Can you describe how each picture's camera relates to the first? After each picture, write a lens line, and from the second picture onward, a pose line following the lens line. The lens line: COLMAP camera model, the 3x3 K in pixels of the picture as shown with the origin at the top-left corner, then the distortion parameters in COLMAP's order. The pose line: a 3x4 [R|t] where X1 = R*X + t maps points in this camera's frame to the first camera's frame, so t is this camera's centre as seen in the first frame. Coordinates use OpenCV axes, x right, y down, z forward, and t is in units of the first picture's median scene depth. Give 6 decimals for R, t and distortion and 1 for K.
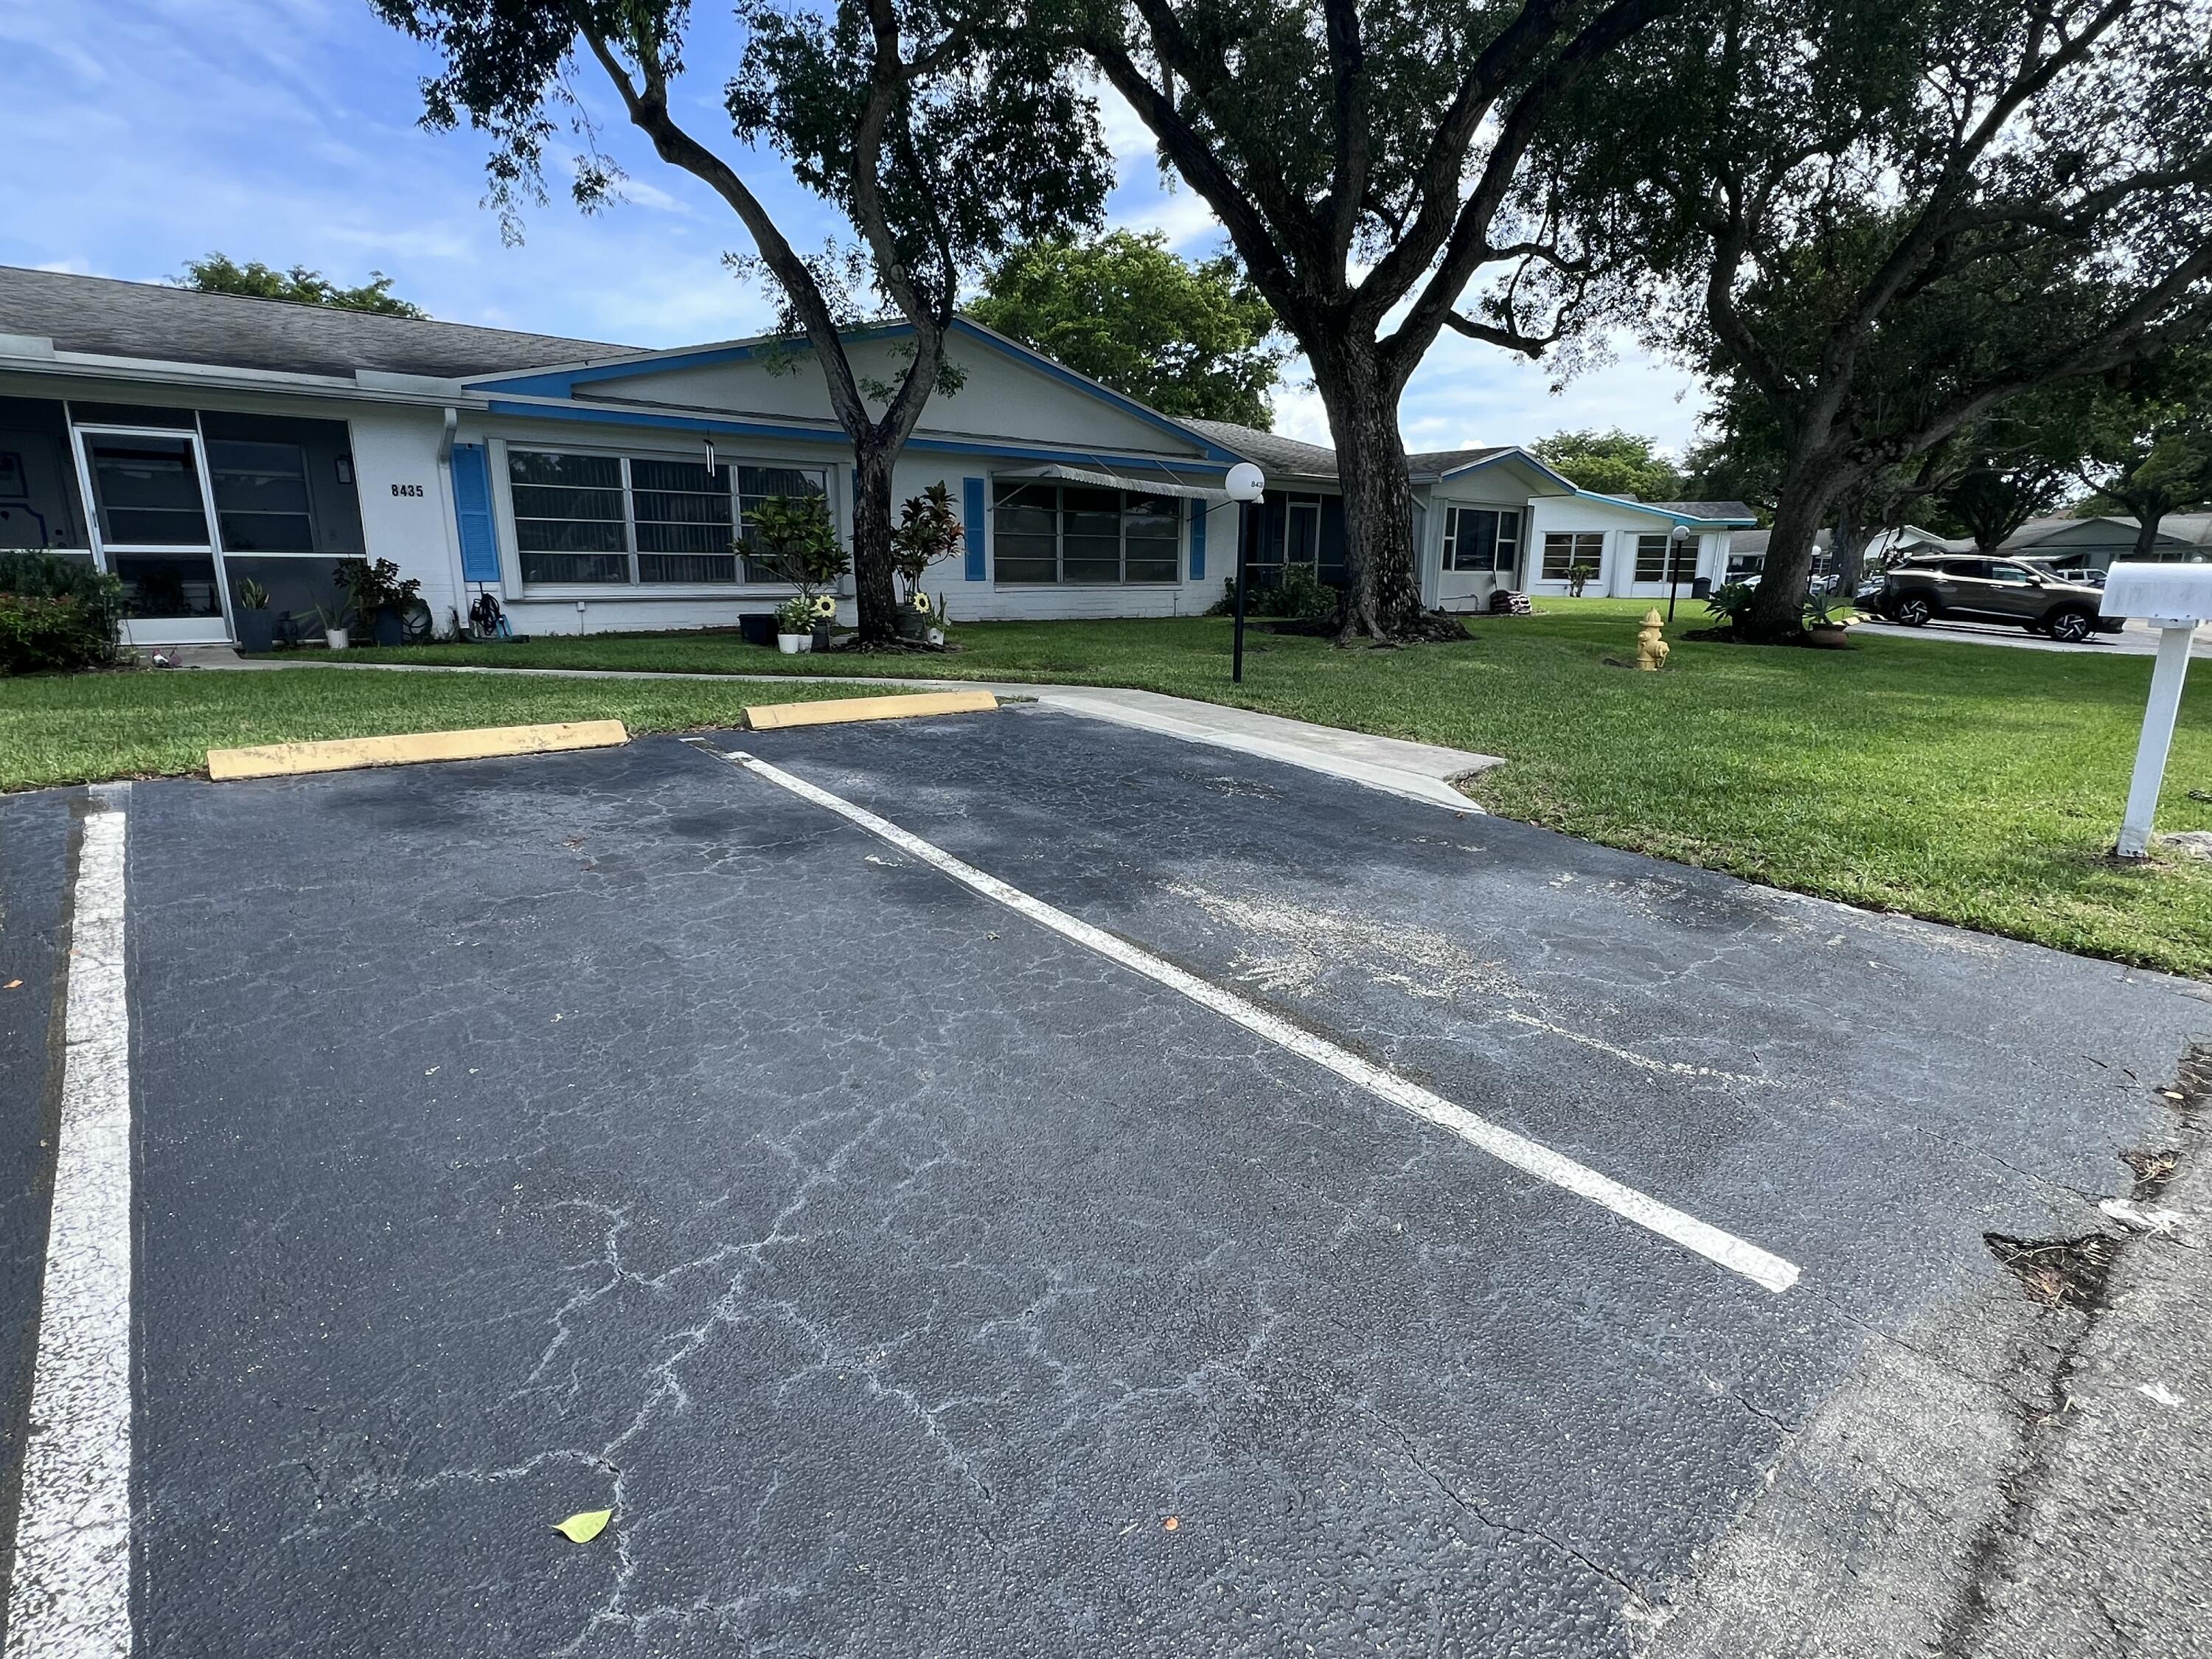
lens RADIAL K [[1106.4, 0, 1109.4], [0, 1106.4, 835.2], [0, 0, 1]] dist [-0.002779, -0.000714]
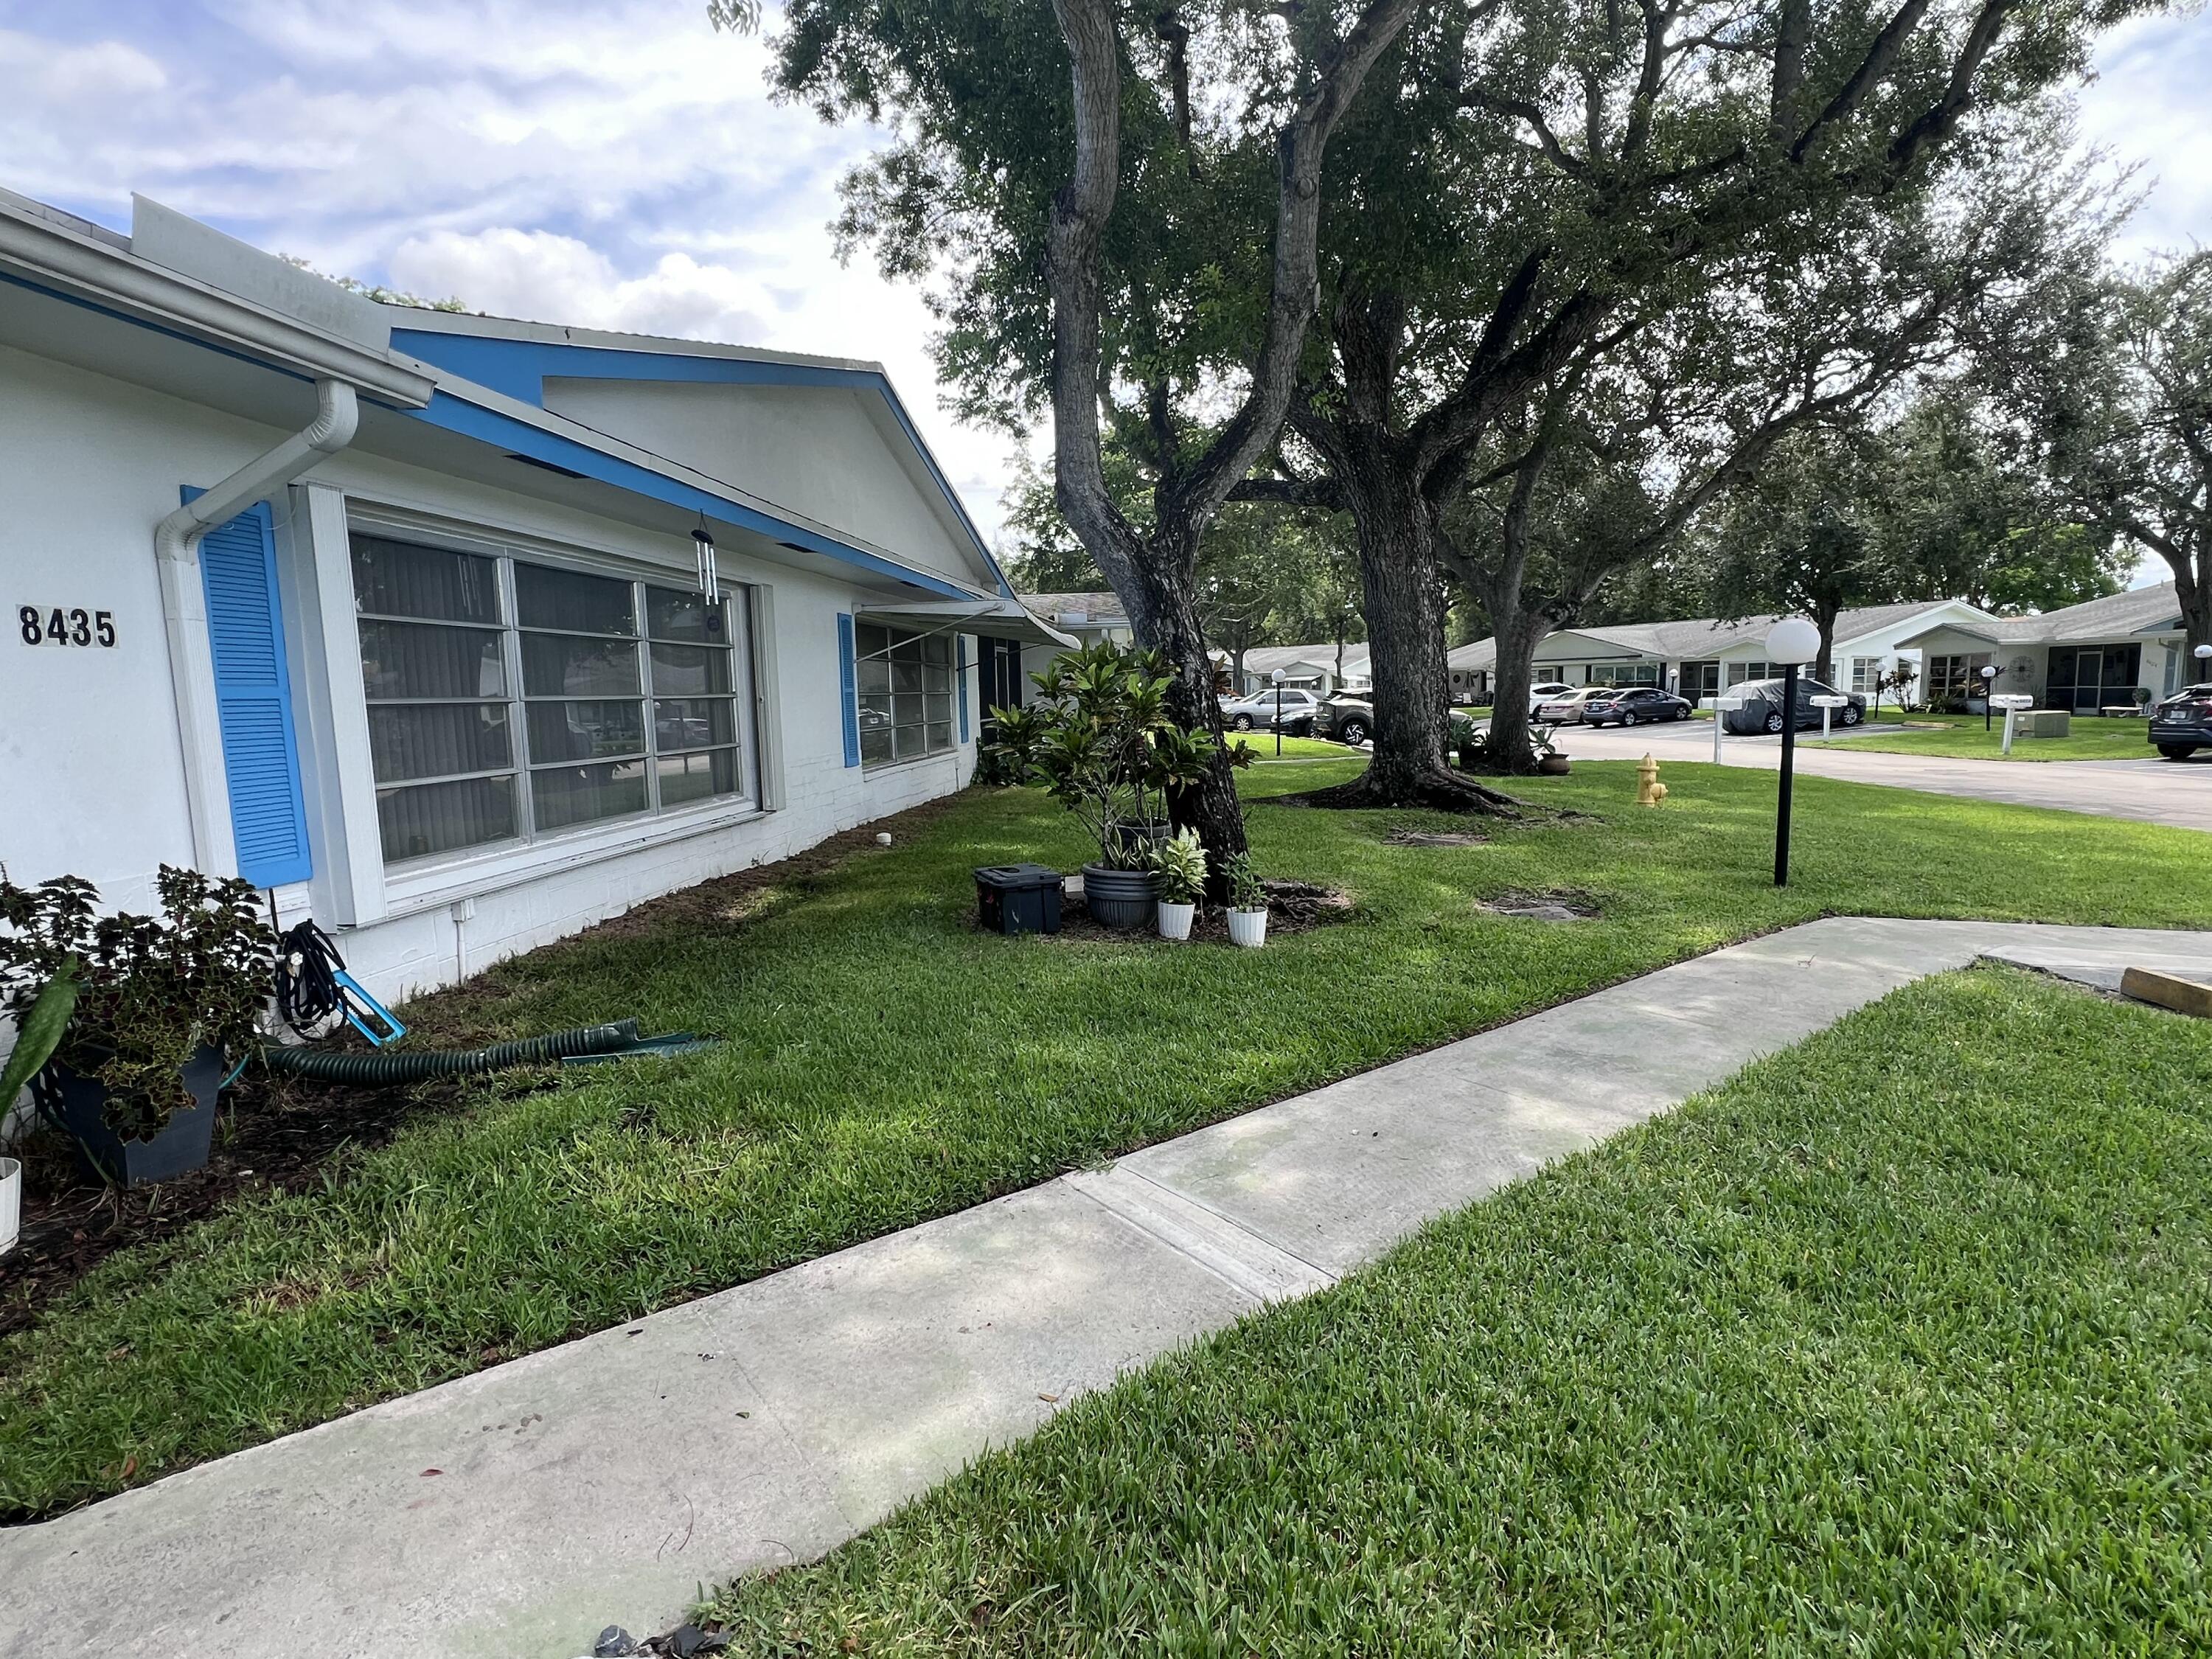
lens RADIAL K [[1106.4, 0, 1095.8], [0, 1106.4, 818.5], [0, 0, 1]] dist [-0.002779, -0.000714]
pose [[0.730089, -0.100935, 0.675857, -0.649865], [0.187259, 0.980723, -0.055819, -0.196090], [-0.657194, 0.167313, 0.734916, 0.617882]]
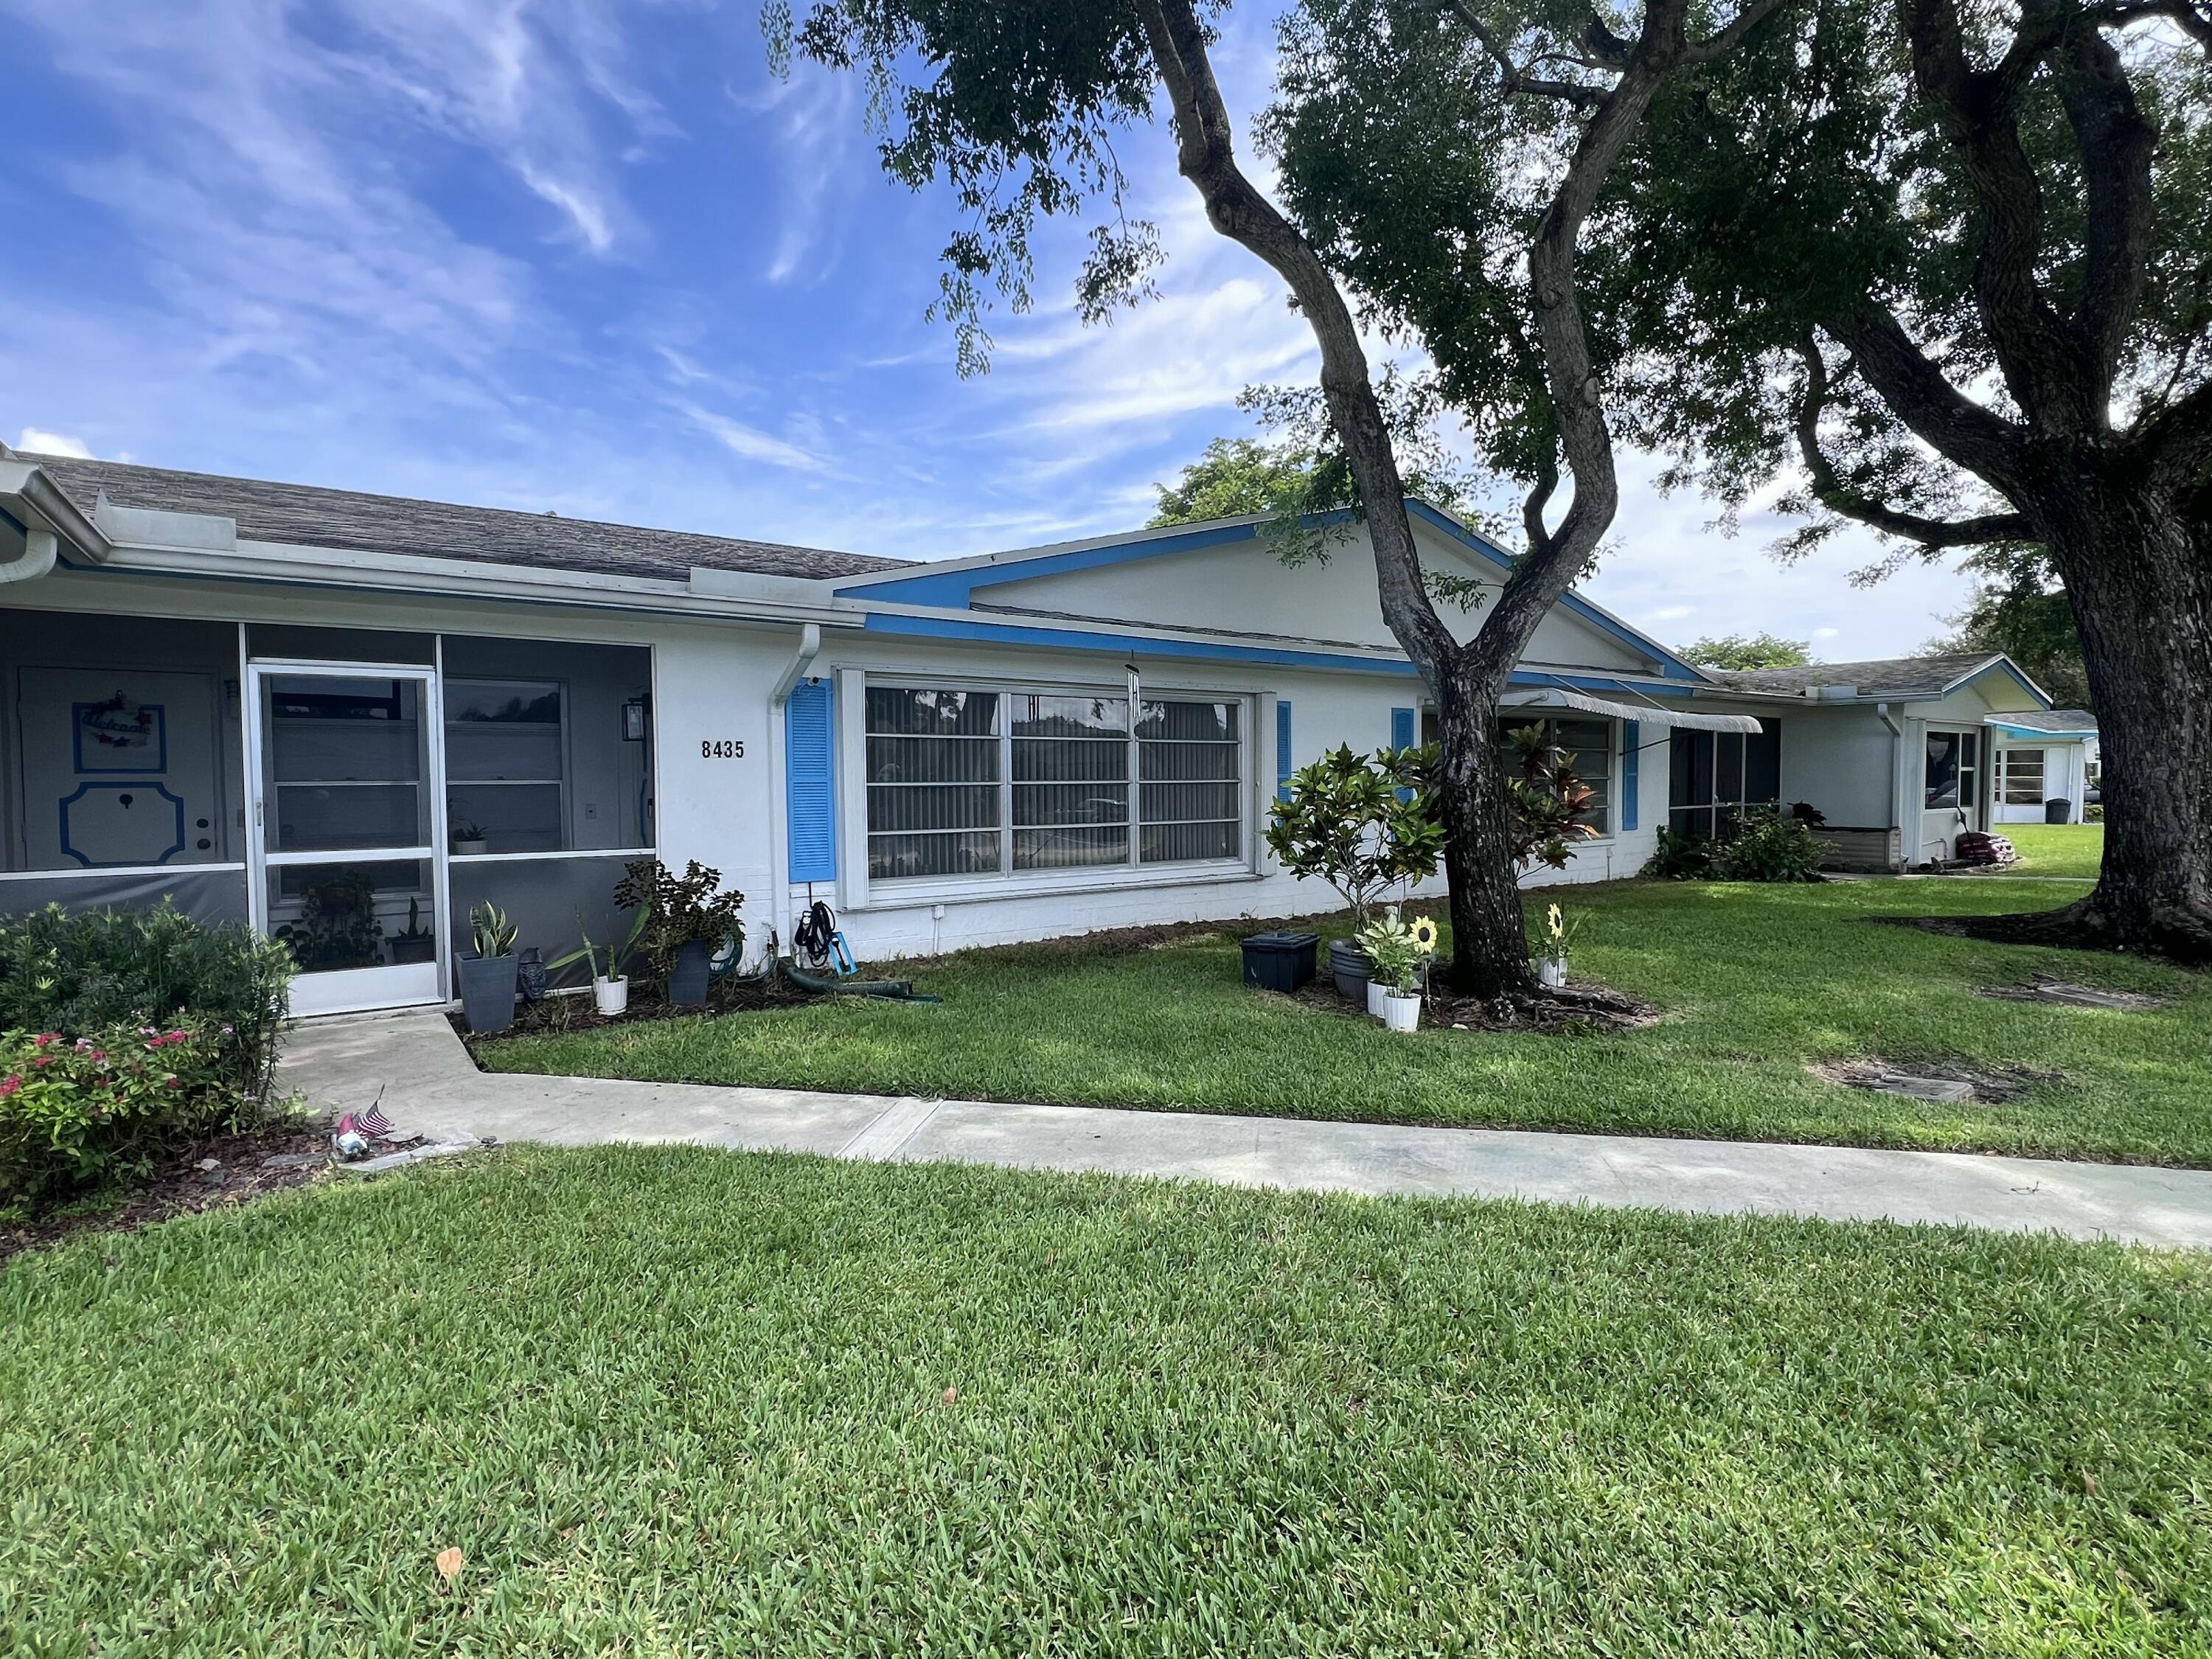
lens RADIAL K [[1106.4, 0, 1097.0], [0, 1106.4, 823.0], [0, 0, 1]] dist [-0.002779, -0.000714]
pose [[0.996944, -0.009195, -0.077580, -0.375129], [-0.006085, 0.980892, -0.194459, -0.148481], [0.077886, 0.194337, 0.977838, 0.402624]]
